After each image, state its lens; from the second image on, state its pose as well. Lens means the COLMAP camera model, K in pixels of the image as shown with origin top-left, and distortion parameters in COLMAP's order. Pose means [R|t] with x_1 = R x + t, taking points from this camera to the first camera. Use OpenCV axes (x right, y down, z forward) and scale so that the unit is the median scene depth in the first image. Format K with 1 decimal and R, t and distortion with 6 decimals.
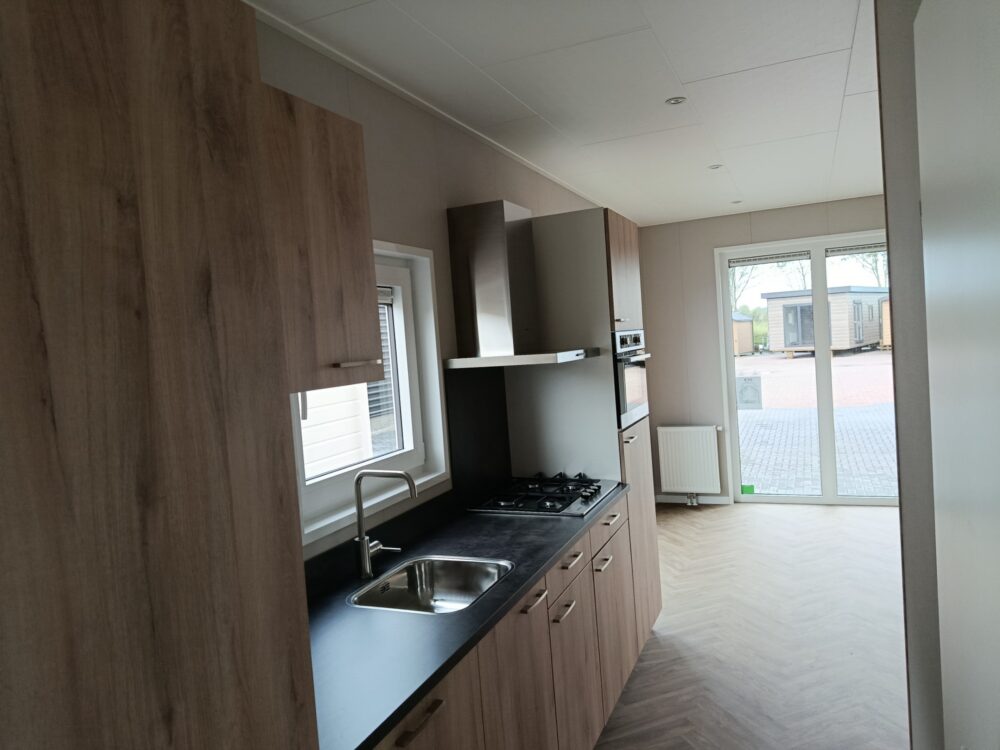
lens RADIAL K [[706.7, 0, 500.0], [0, 706.7, 375.0], [0, 0, 1]] dist [0.006346, 0.002910]
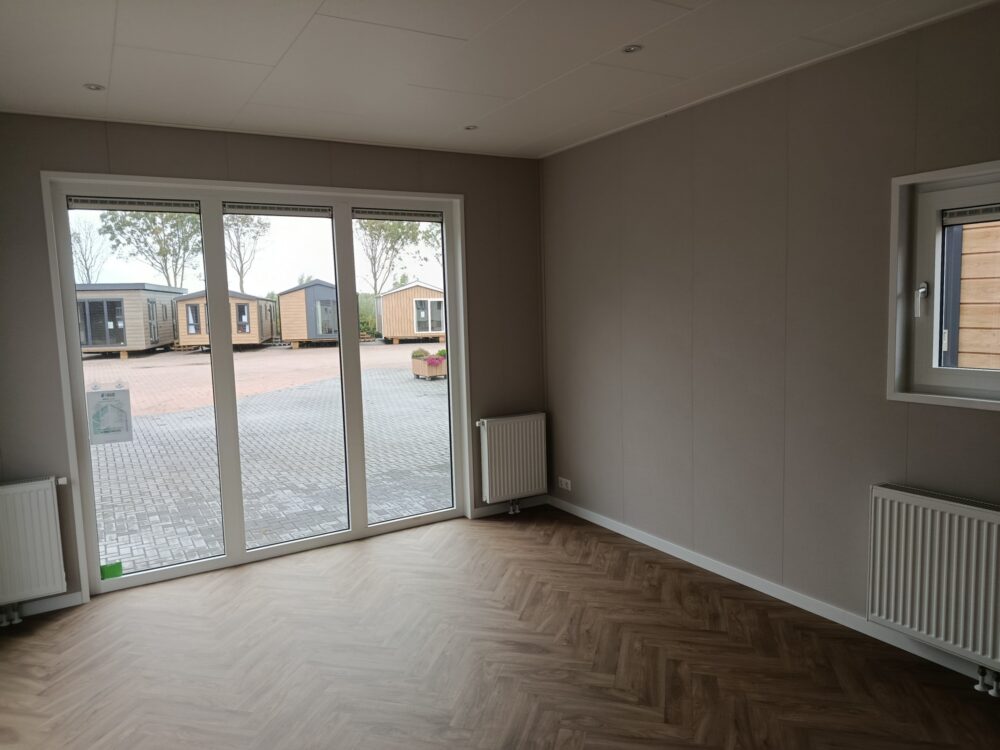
lens RADIAL K [[706.7, 0, 500.0], [0, 706.7, 375.0], [0, 0, 1]] dist [0.006346, 0.002910]
pose [[0.590574, -0.031116, 0.806384, 0.049882], [0.032449, 0.999364, 0.014798, -0.008549], [-0.806331, 0.017427, 0.591208, 0.330079]]
